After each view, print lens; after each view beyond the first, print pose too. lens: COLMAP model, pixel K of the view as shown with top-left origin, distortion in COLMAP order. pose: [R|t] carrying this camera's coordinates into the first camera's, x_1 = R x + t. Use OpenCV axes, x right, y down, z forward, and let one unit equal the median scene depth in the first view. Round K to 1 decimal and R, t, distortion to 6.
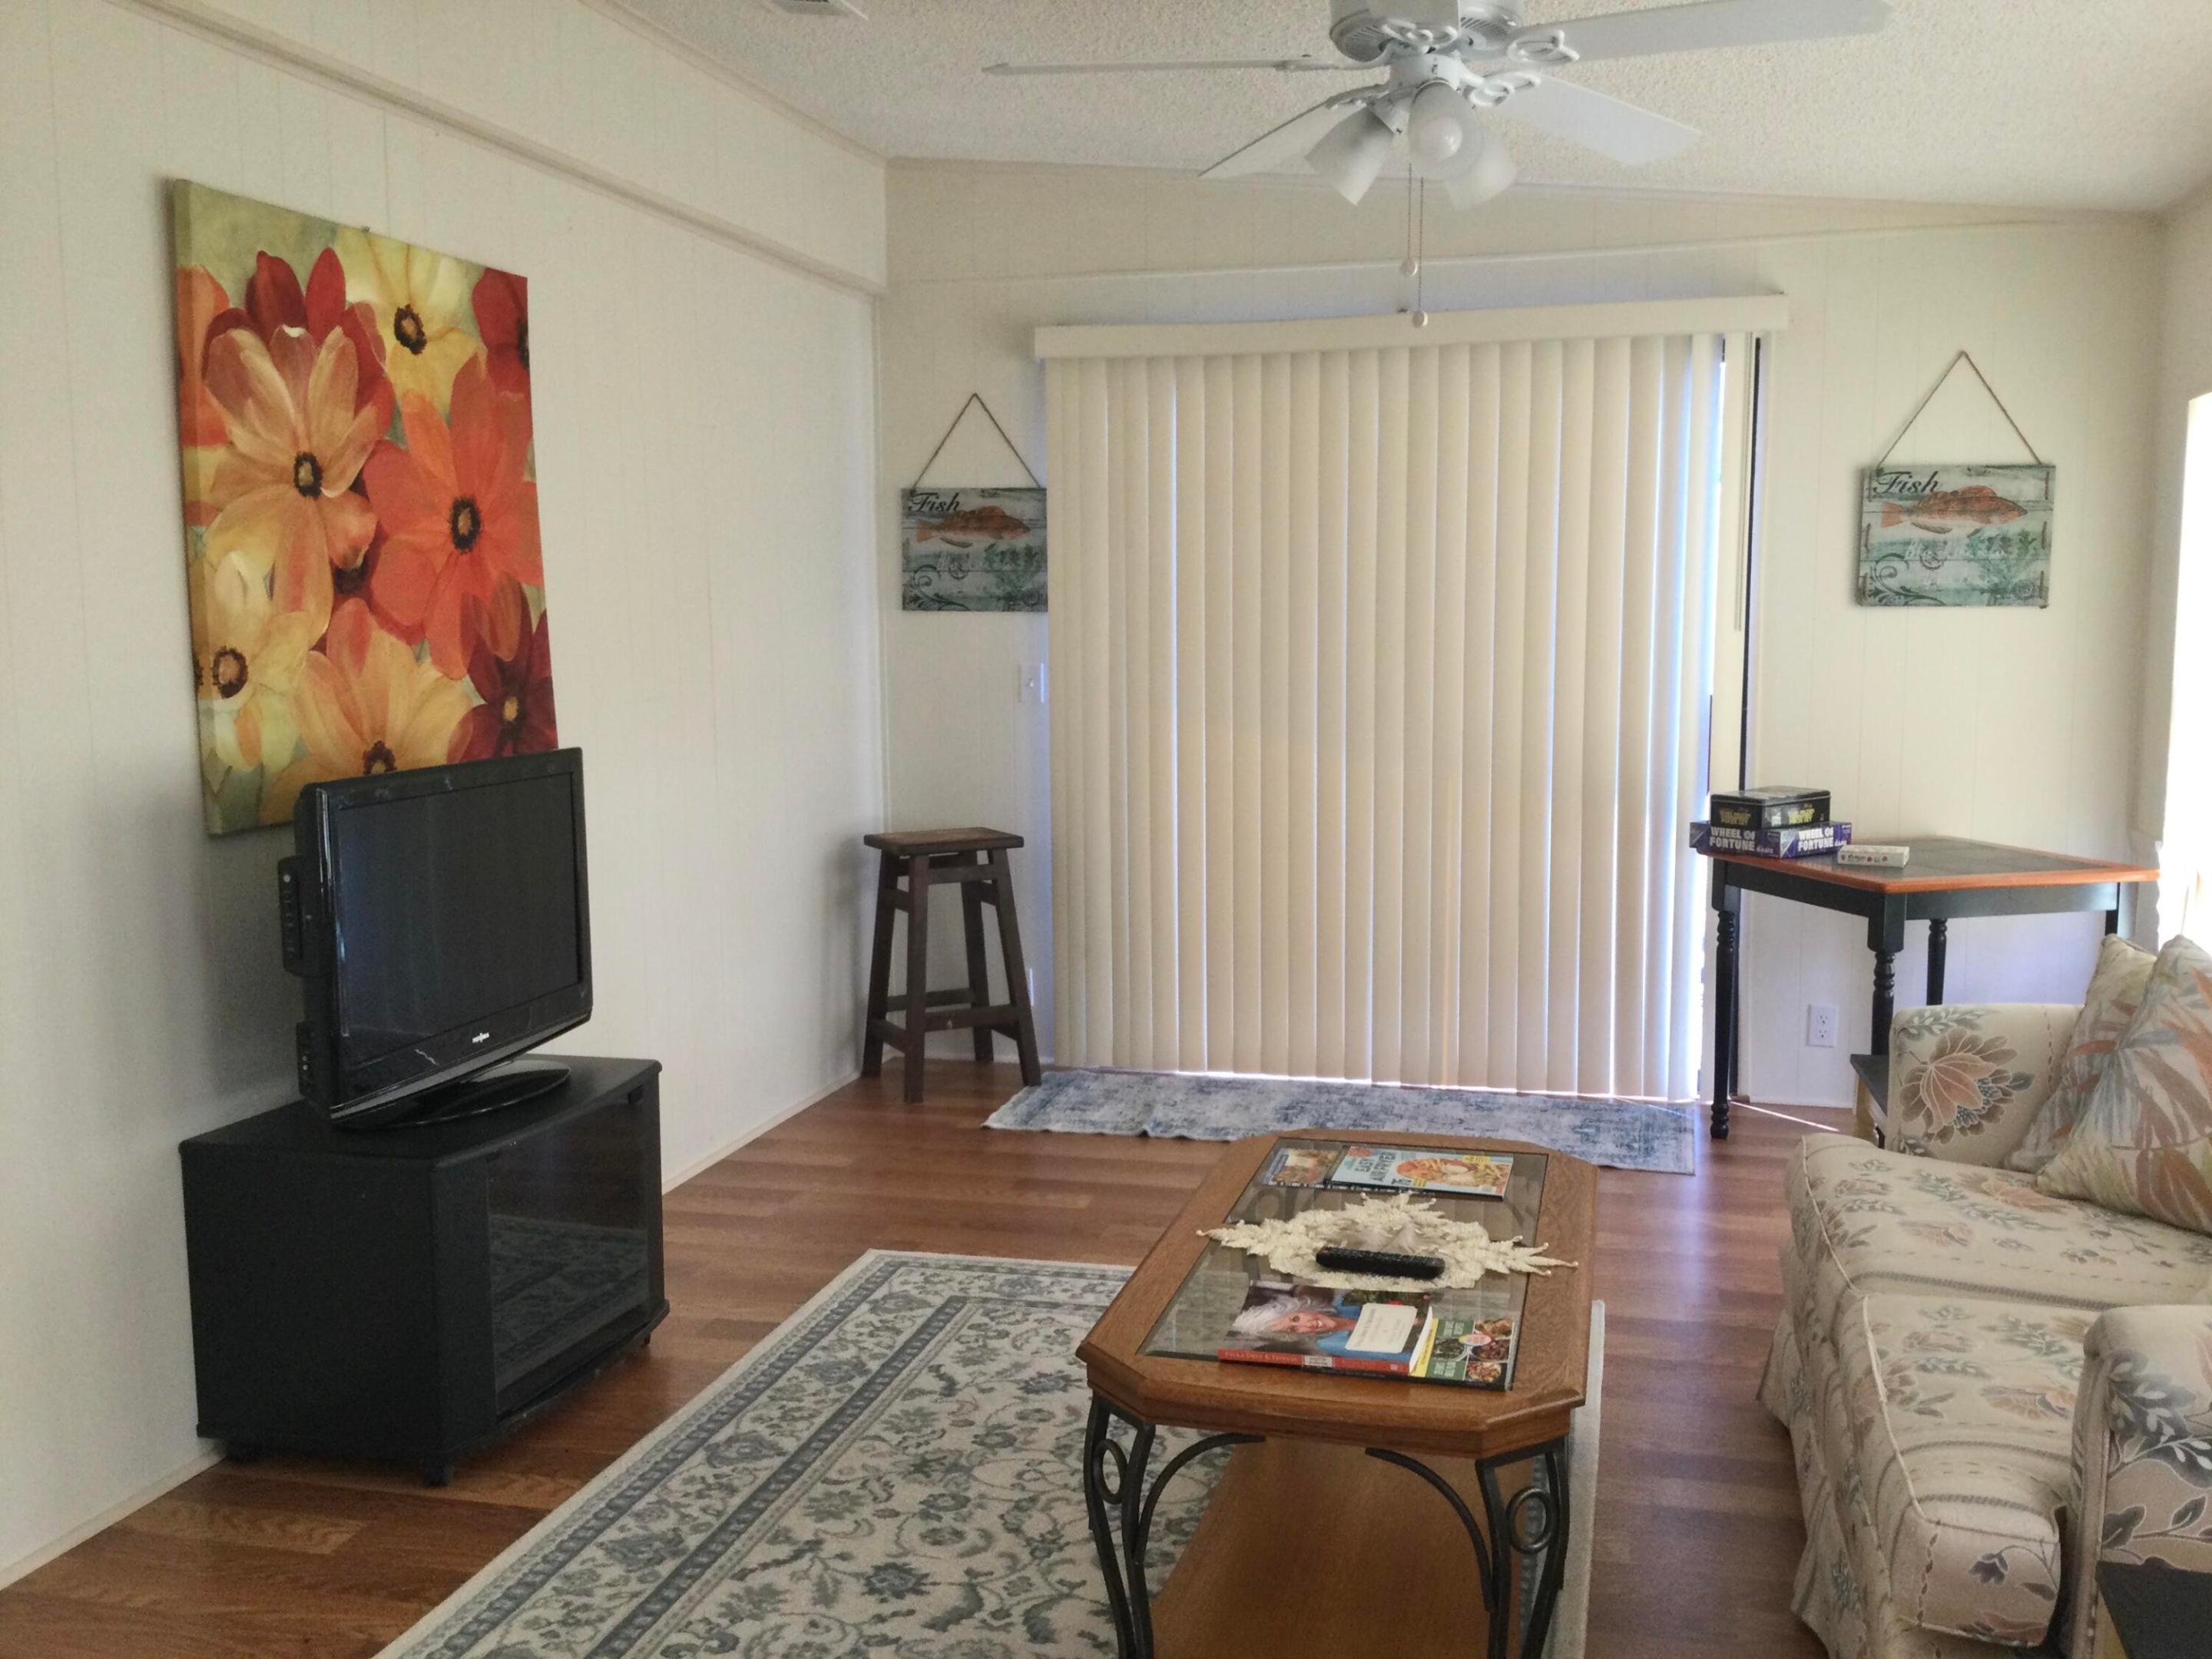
lens RADIAL K [[1992.3, 0, 1113.1], [0, 1992.3, 875.8], [0, 0, 1]] dist [0.122009, -0.260317]
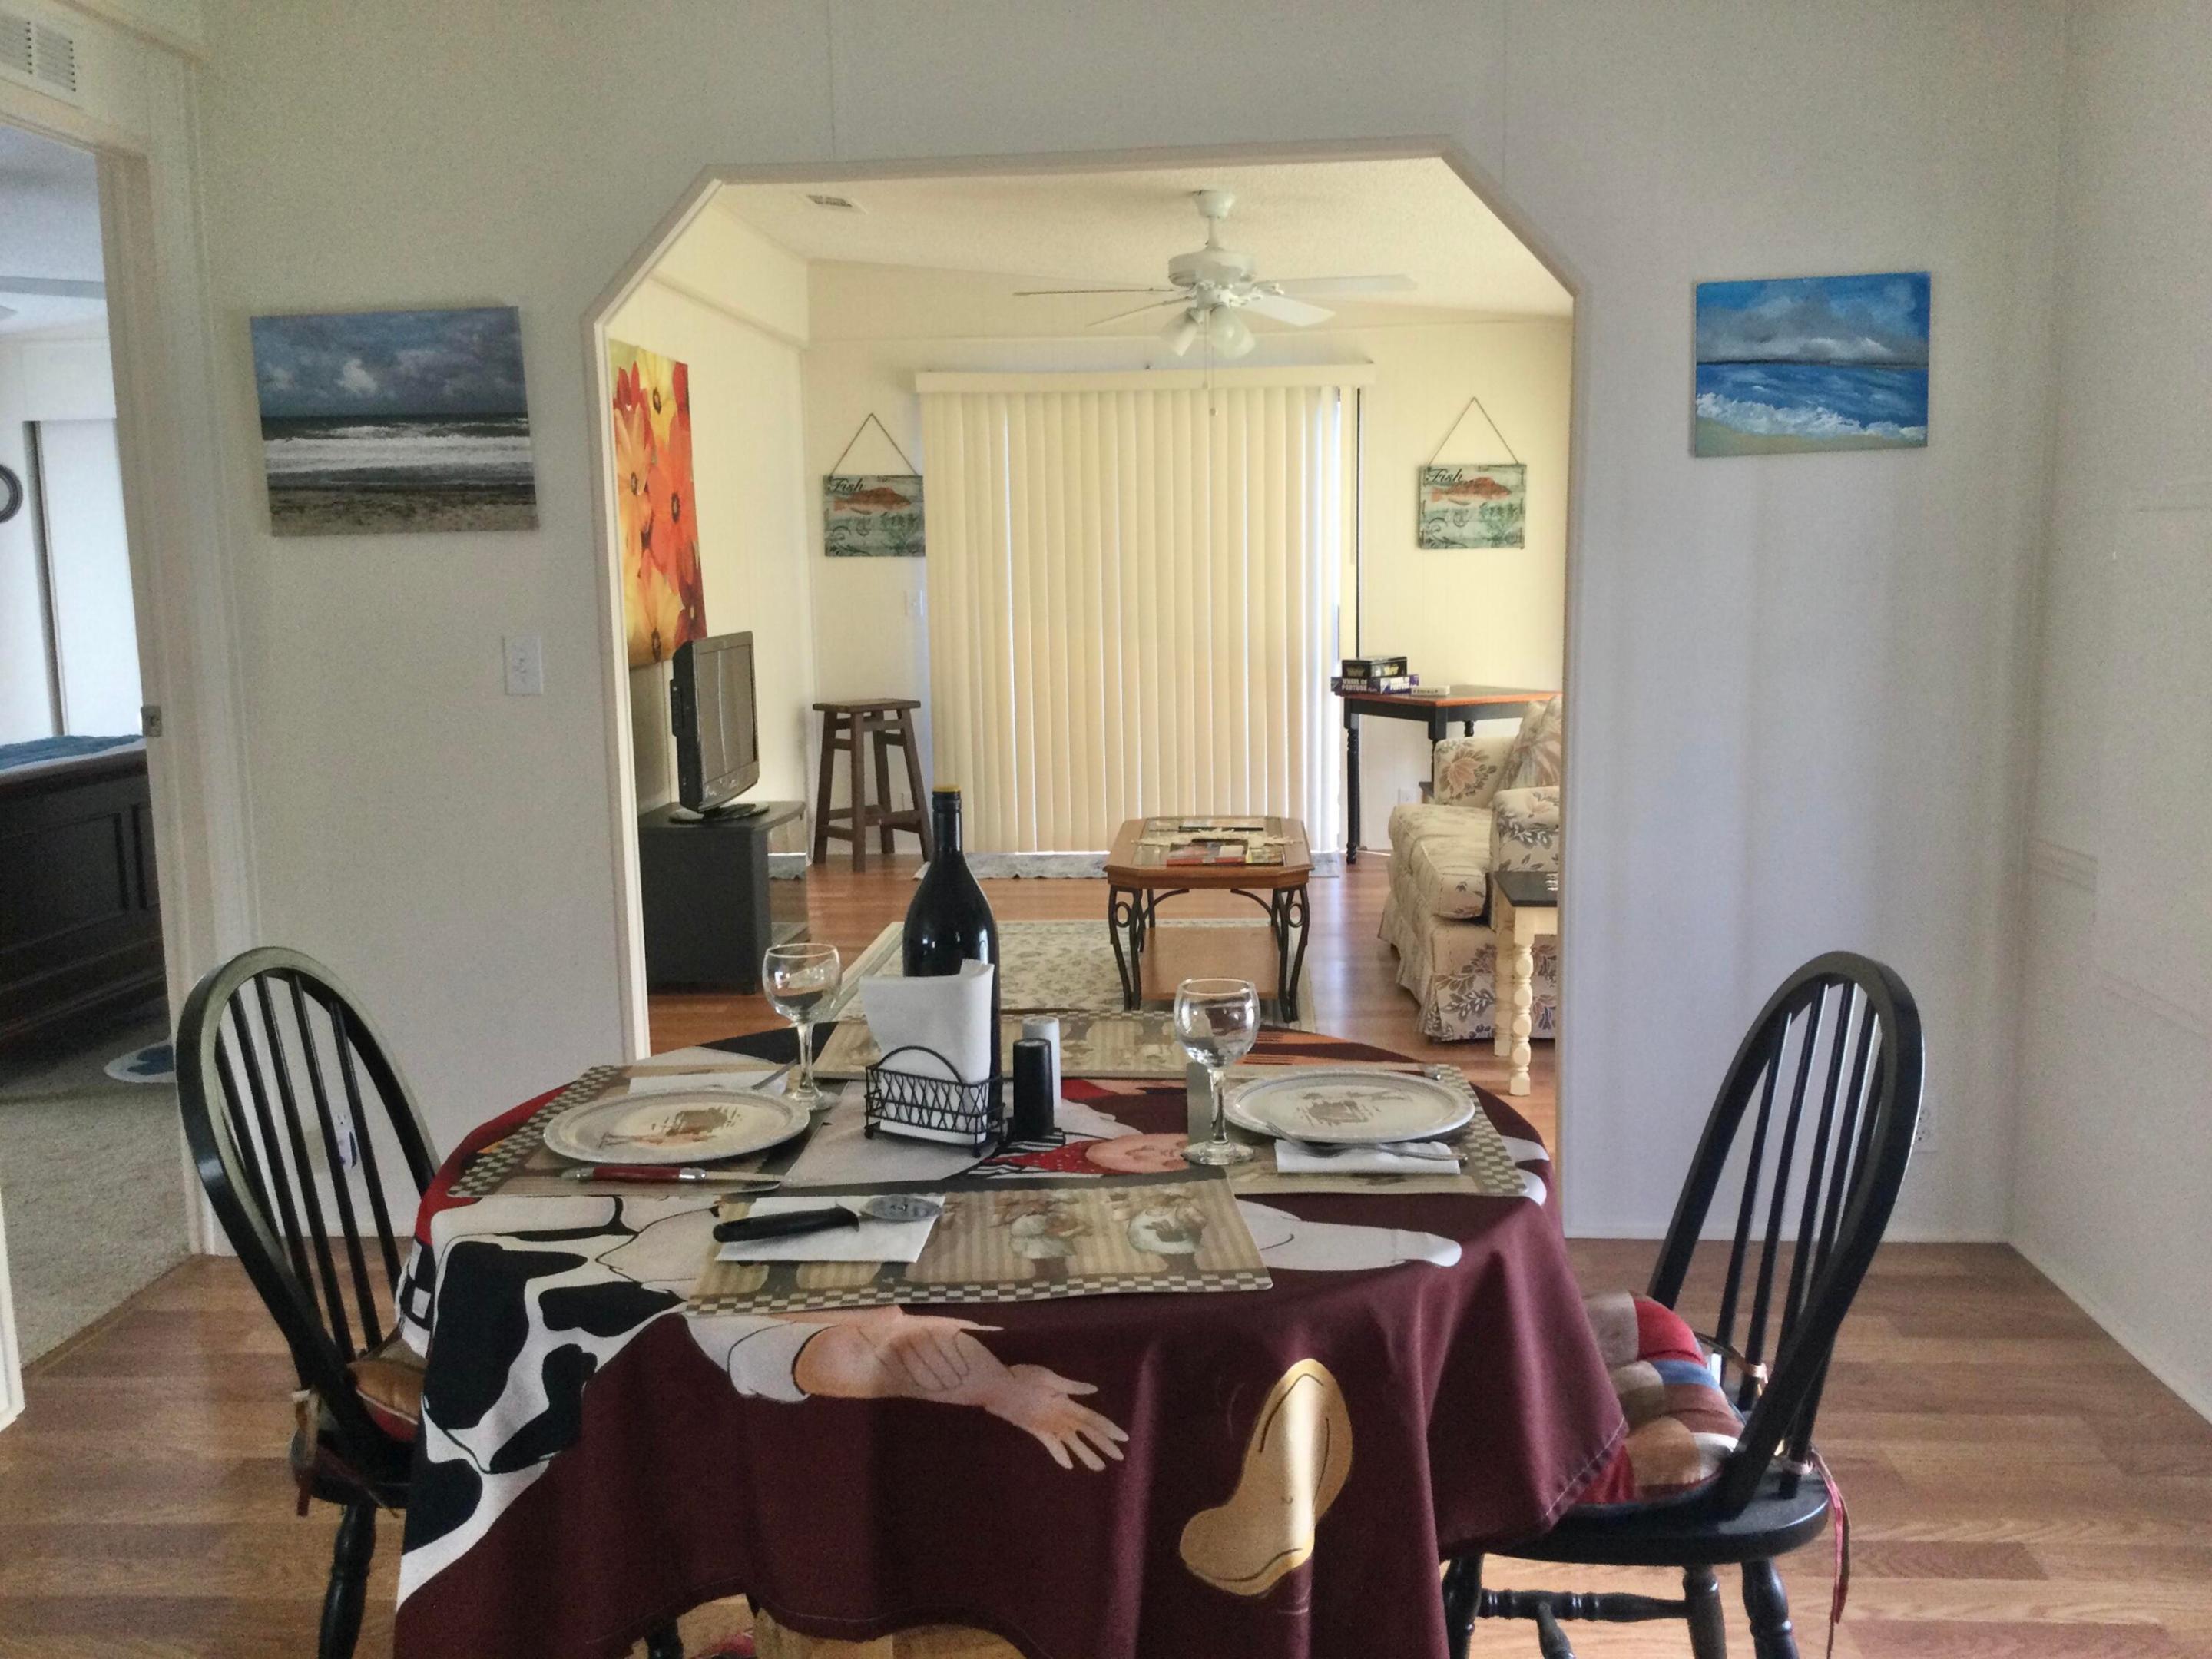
lens RADIAL K [[1984.8, 0, 1117.2], [0, 1984.8, 884.8], [0, 0, 1]] dist [0.127624, -0.246474]
pose [[0.981247, -0.040529, 0.188446, -0.271482], [0.035193, 0.998882, 0.031574, 0.112821], [-0.189515, -0.024350, 0.981576, -0.791629]]
